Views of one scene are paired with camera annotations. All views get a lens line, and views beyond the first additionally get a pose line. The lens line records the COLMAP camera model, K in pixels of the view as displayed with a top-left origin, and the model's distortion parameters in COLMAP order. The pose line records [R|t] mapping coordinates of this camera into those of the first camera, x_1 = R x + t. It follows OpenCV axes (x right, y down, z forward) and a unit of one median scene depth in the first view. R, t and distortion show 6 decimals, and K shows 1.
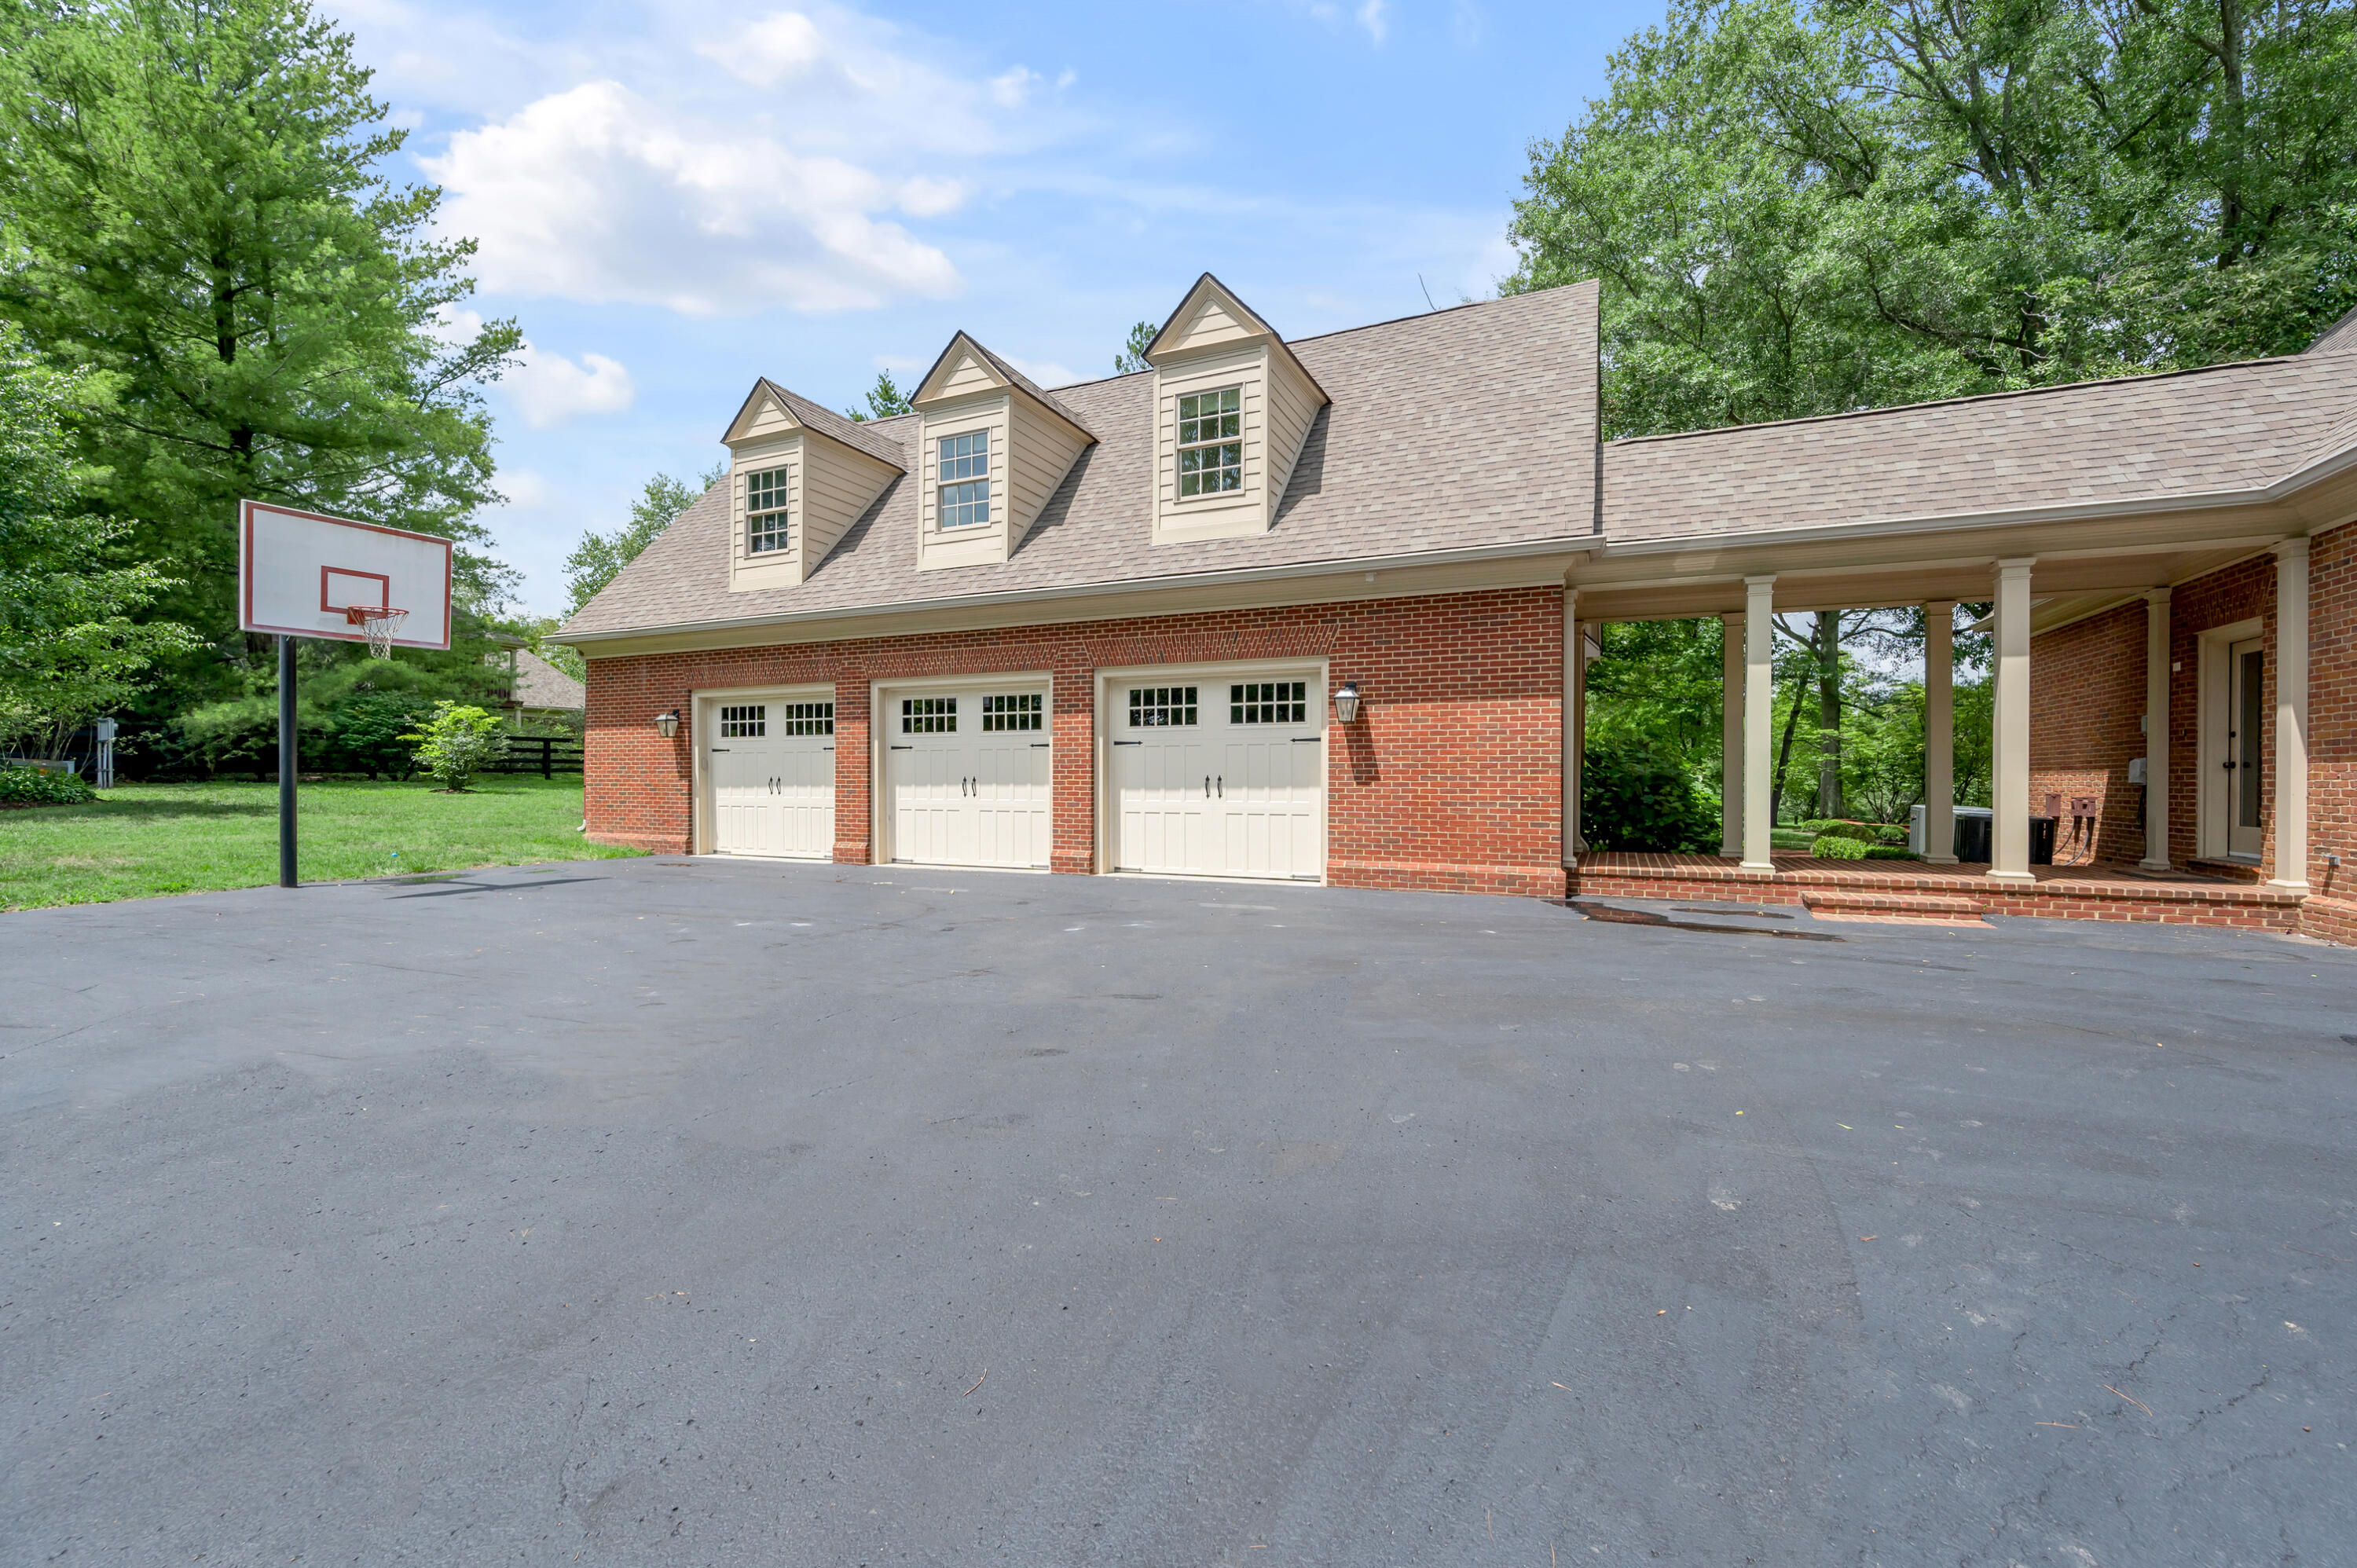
lens RADIAL K [[969.2, 0, 1171.7], [0, 969.2, 781.2], [0, 0, 1]] dist [0.001766, -0.000042]
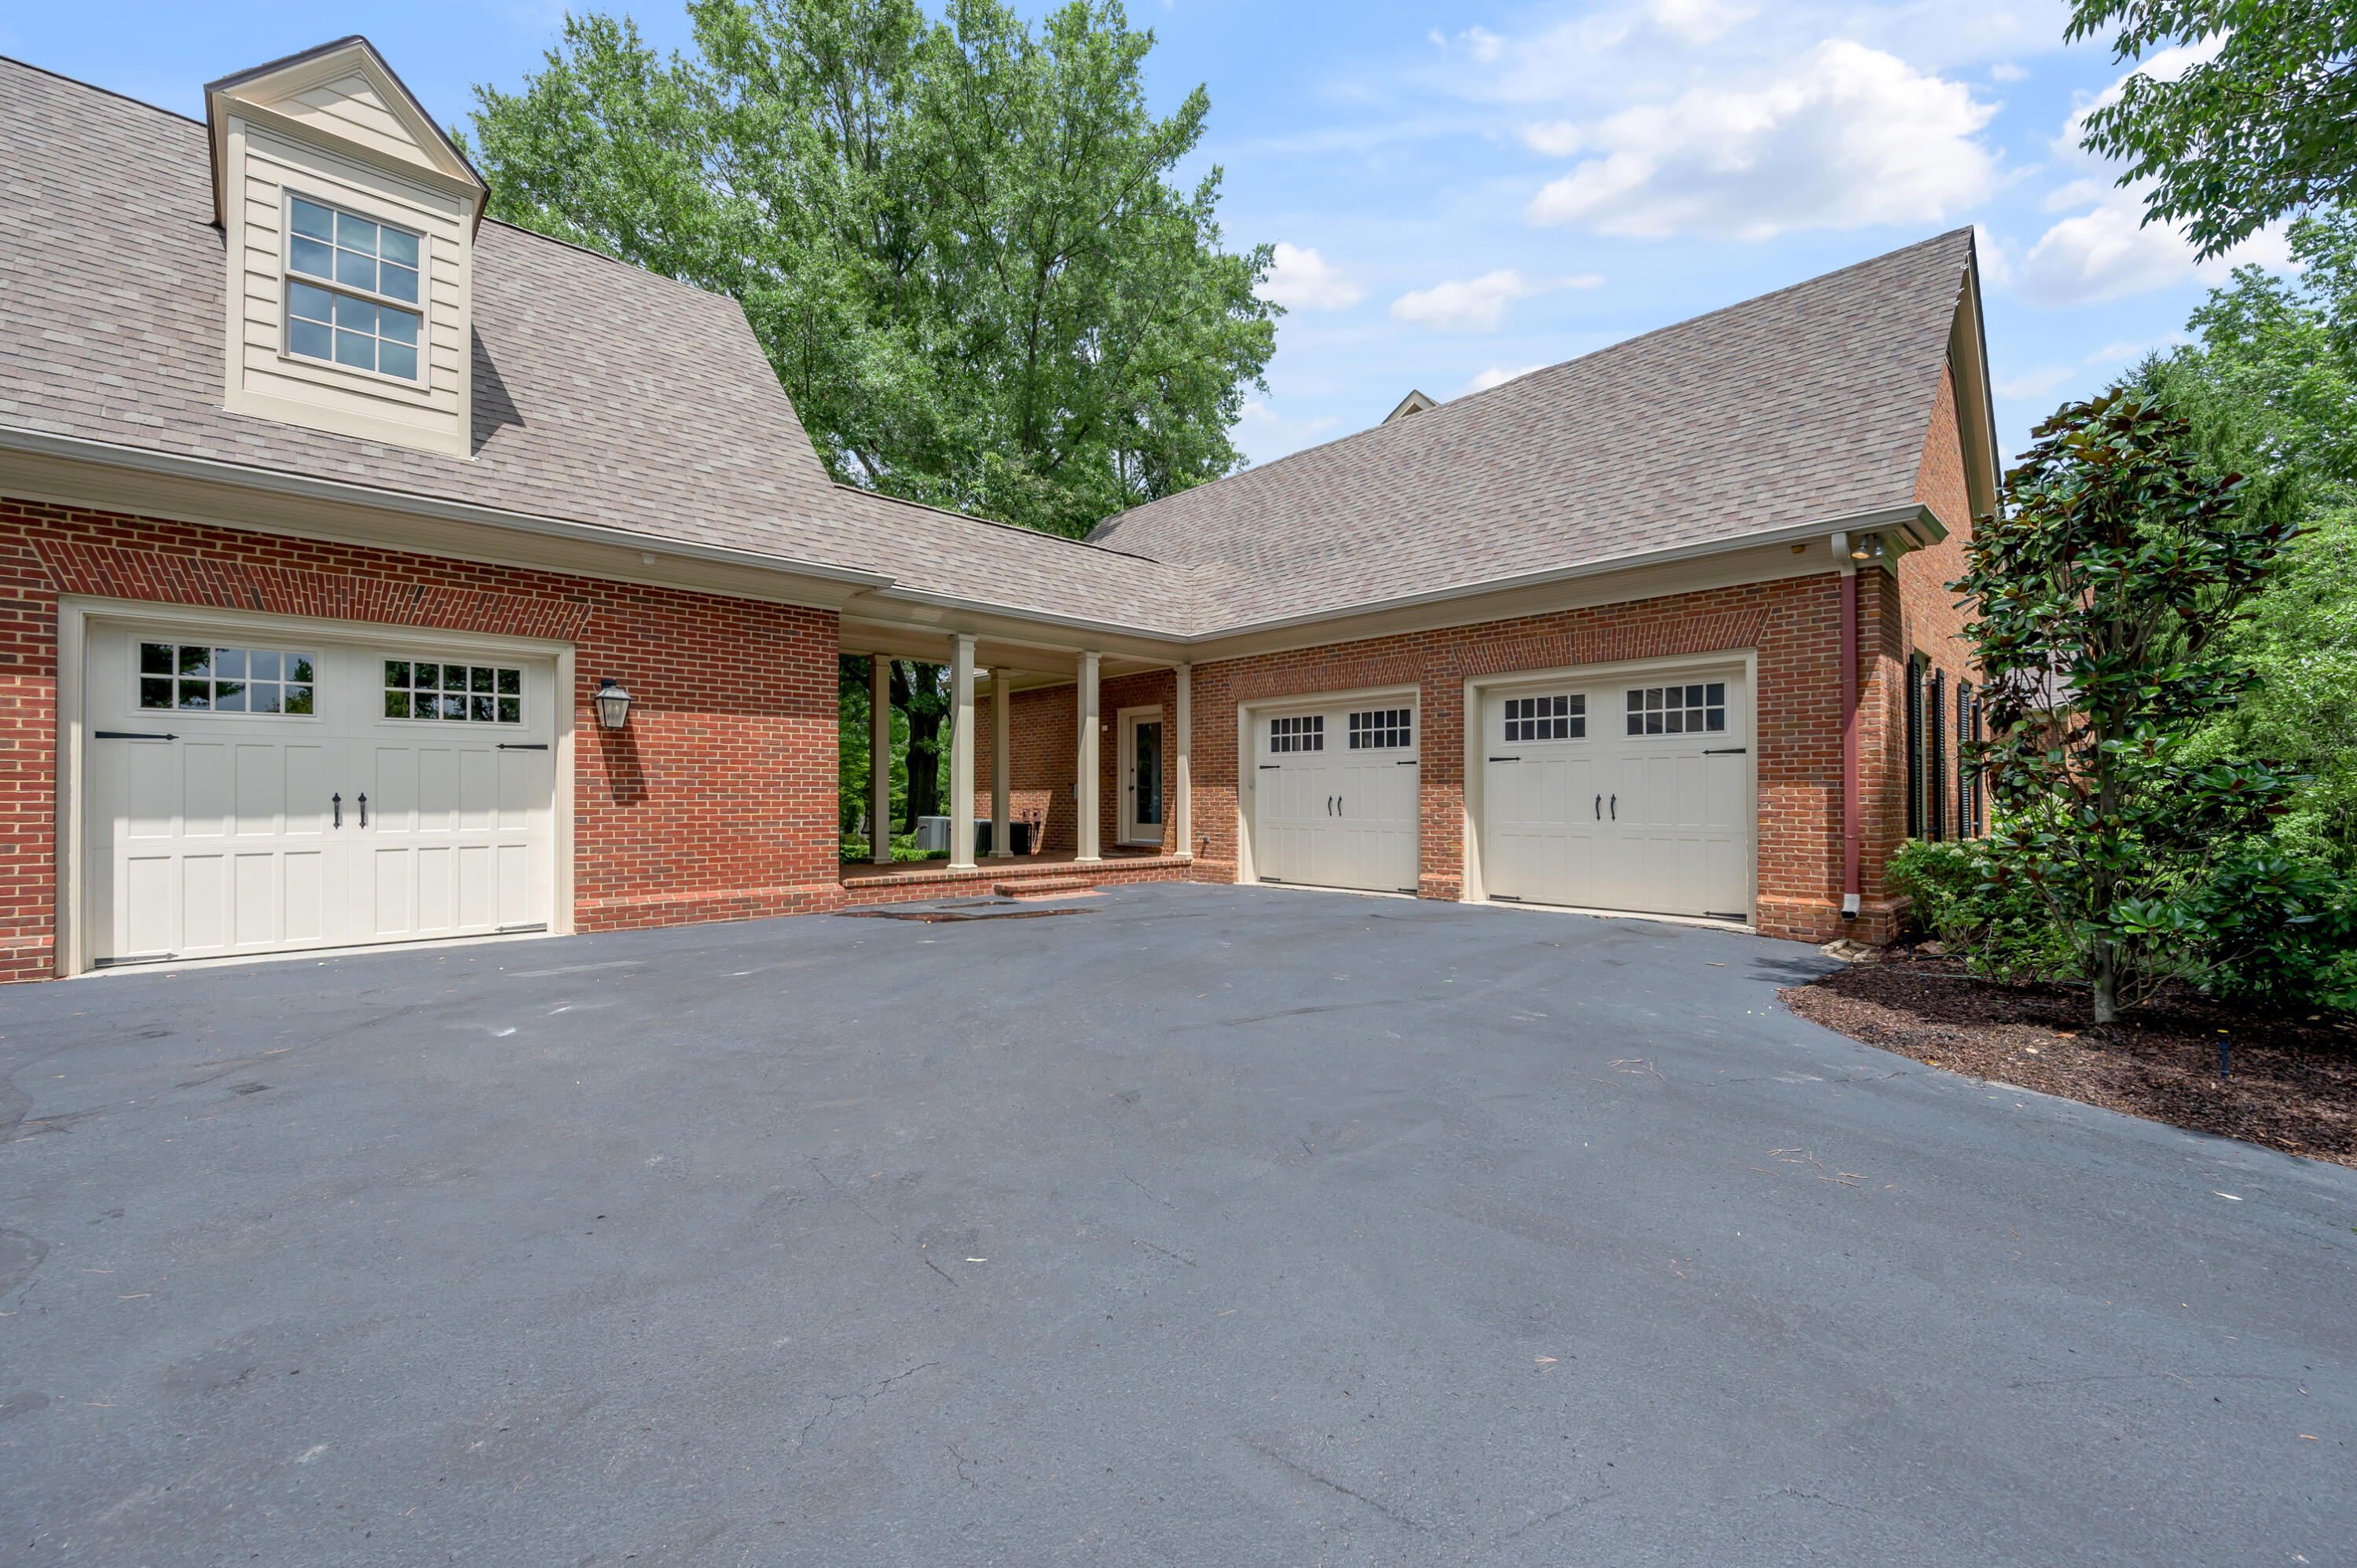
lens RADIAL K [[969.2, 0, 1172.0], [0, 969.2, 789.5], [0, 0, 1]] dist [0.001766, -0.000042]
pose [[0.366256, 0.005426, 0.930498, -0.429586], [0.006189, 0.999947, -0.008267, 0.000203], [-0.930493, 0.008786, 0.366203, 0.279443]]
